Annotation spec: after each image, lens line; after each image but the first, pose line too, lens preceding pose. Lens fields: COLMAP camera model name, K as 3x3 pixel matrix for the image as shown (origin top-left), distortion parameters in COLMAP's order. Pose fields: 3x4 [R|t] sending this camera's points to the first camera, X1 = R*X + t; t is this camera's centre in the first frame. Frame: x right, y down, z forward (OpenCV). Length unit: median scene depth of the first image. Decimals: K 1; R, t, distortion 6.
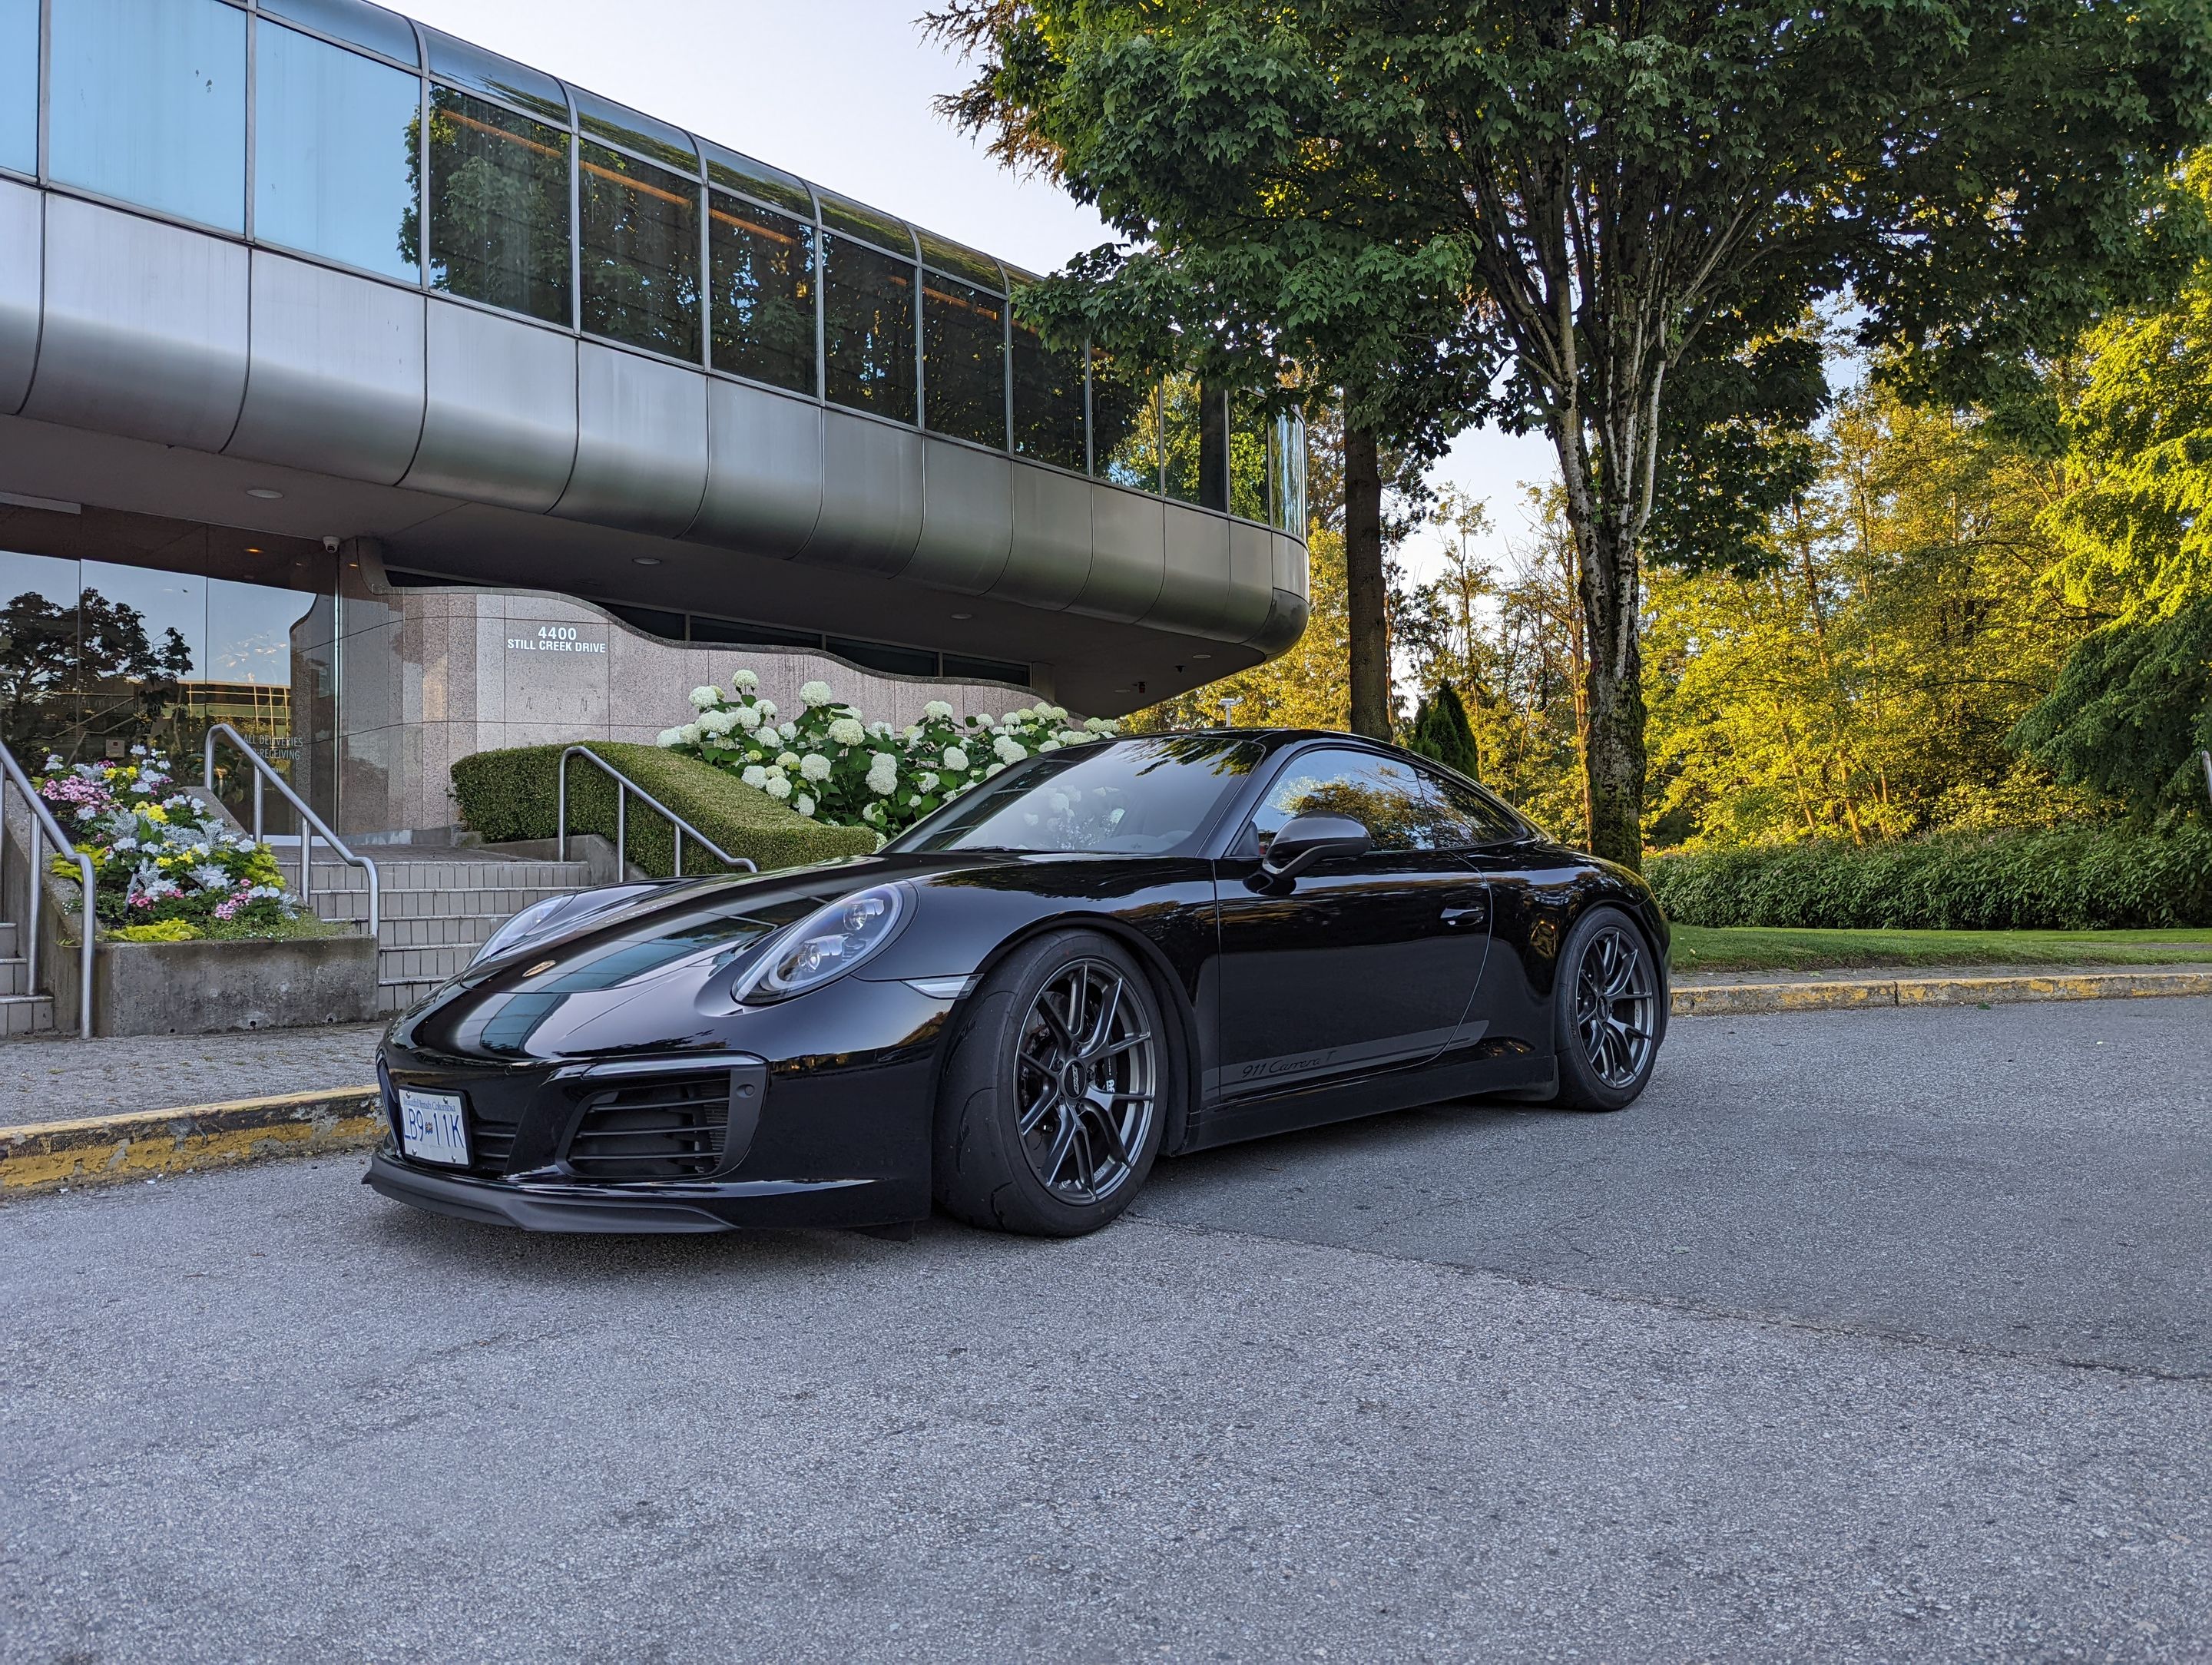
lens RADIAL K [[1599.3, 0, 1057.2], [0, 1599.3, 764.2], [0, 0, 1]] dist [0.044634, -0.036662]
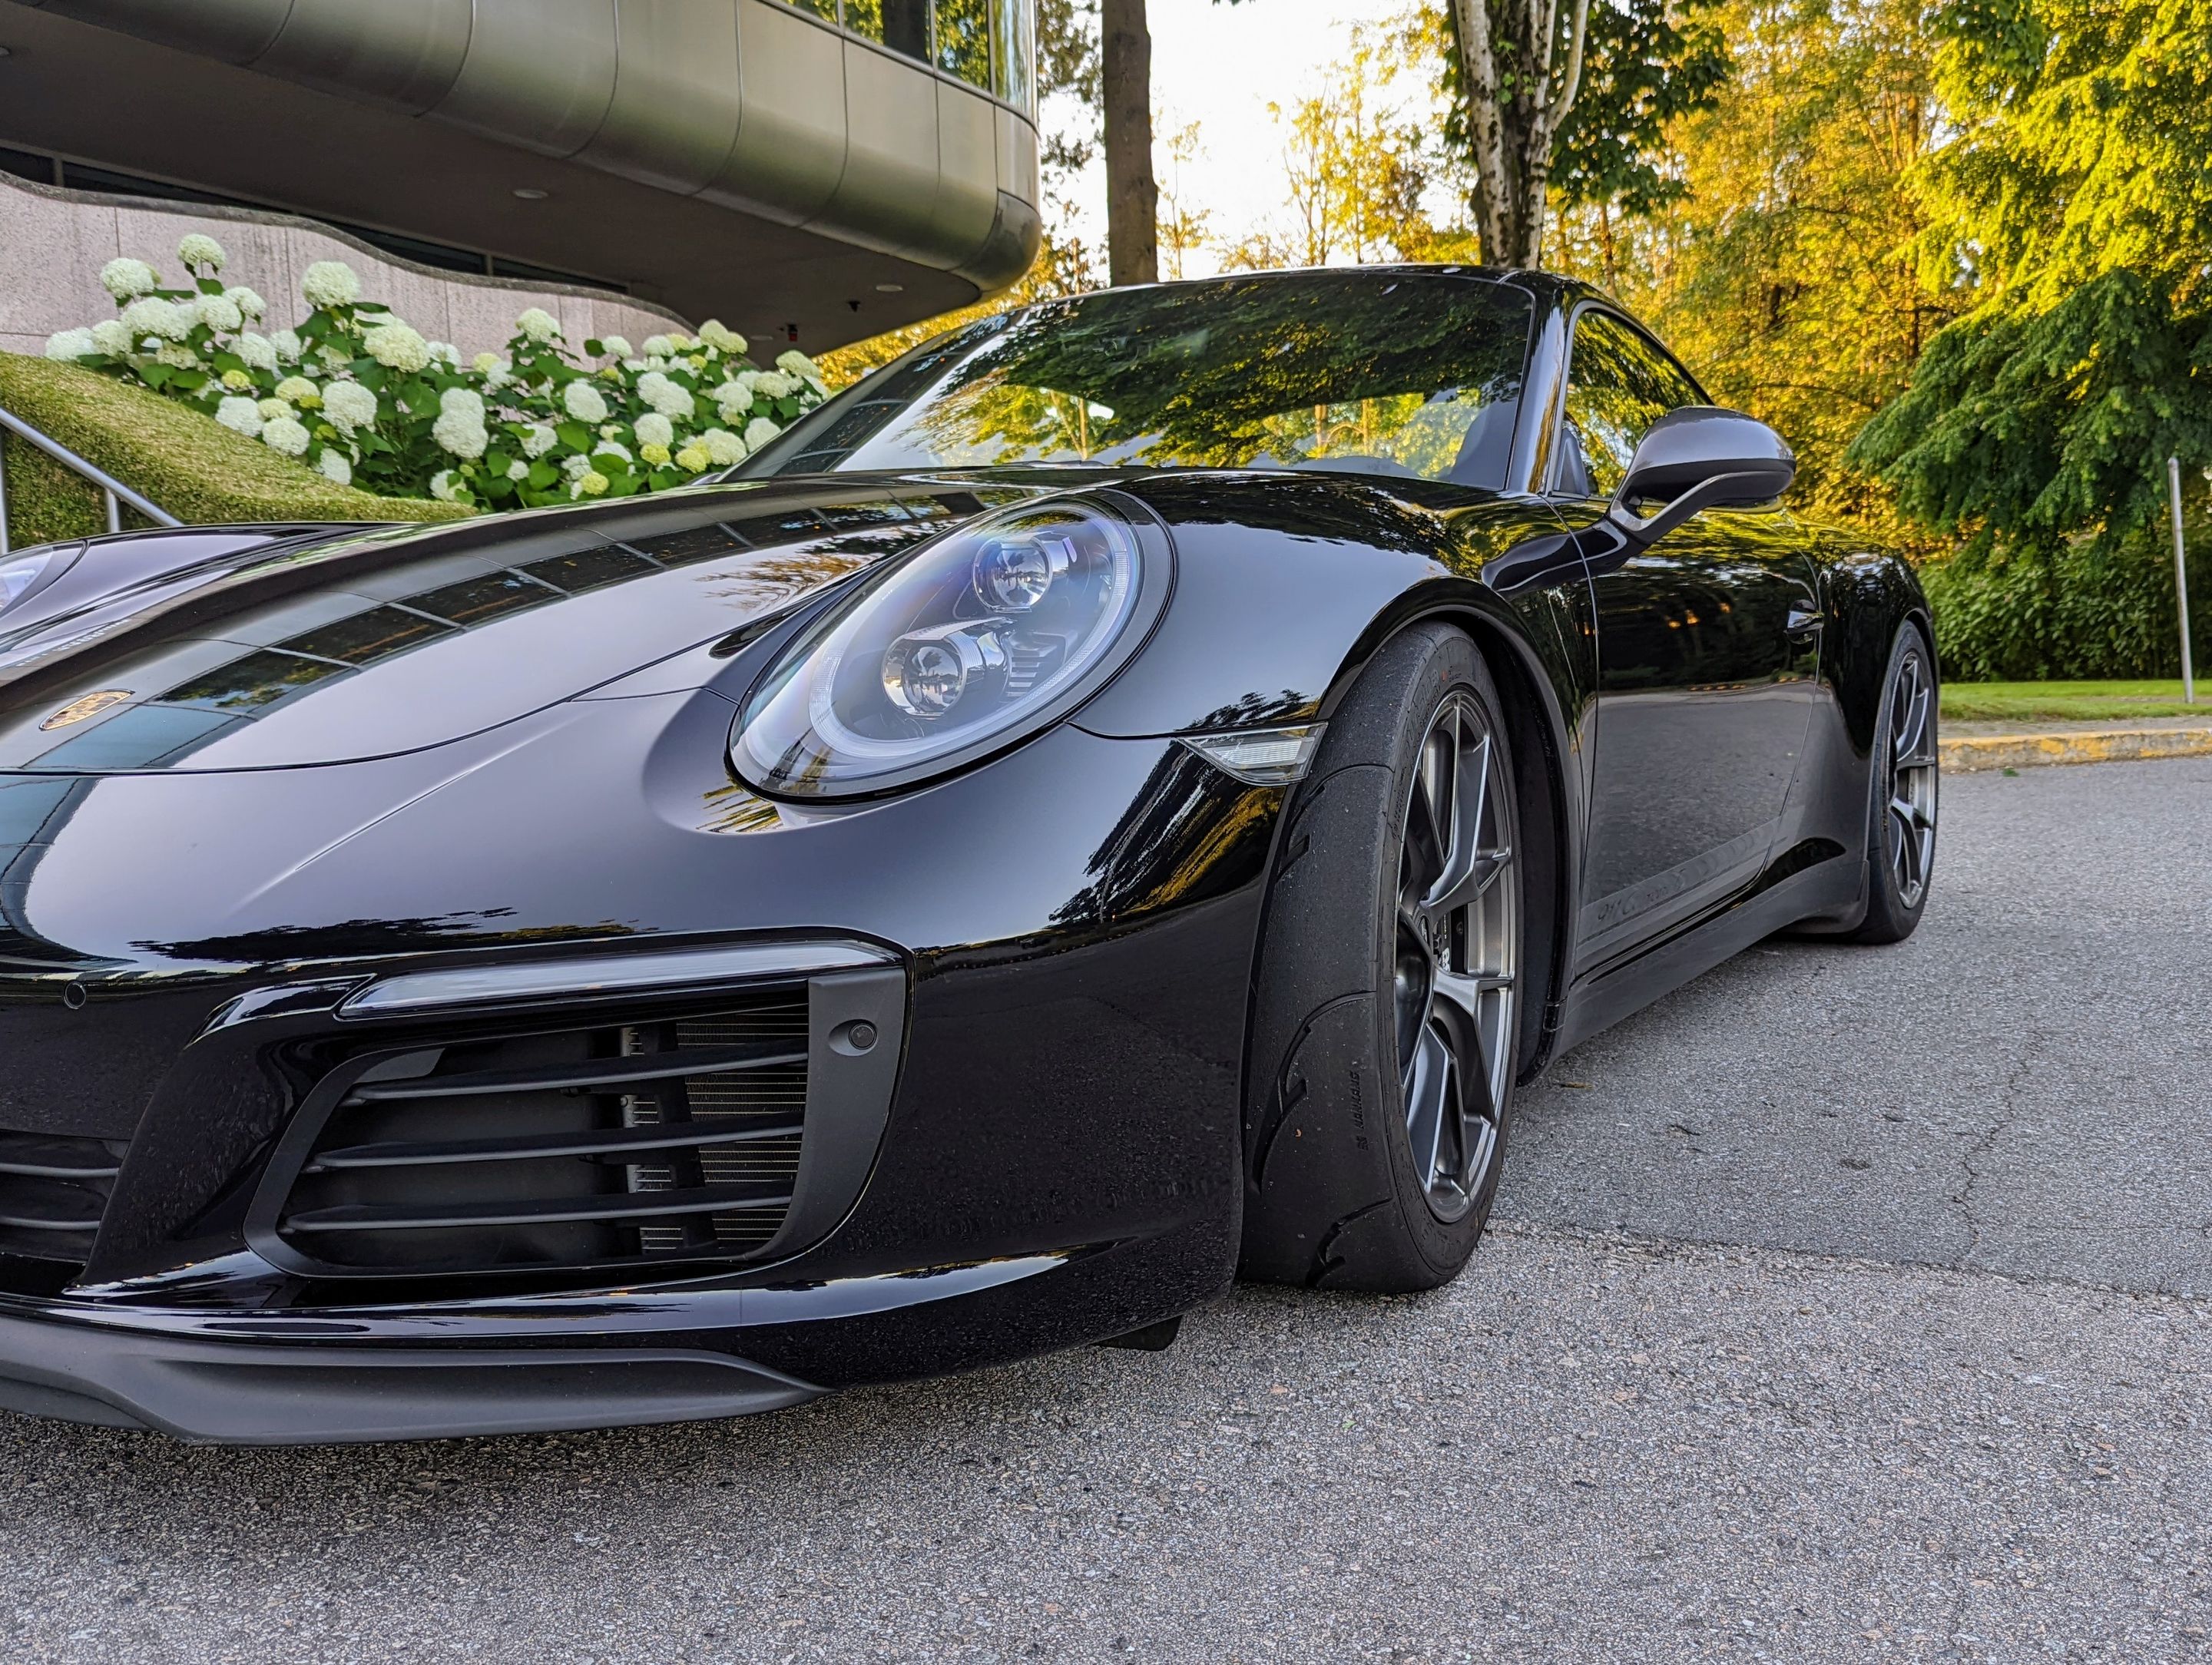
lens RADIAL K [[2050.4, 0, 1235.1], [0, 2050.4, 913.6], [0, 0, 1]] dist [0.073966, -0.109349]
pose [[0.958128, -0.030720, 0.284686, -0.050294], [-0.029559, 0.978305, 0.205049, 0.016466], [-0.284809, -0.204879, 0.936434, 0.114036]]
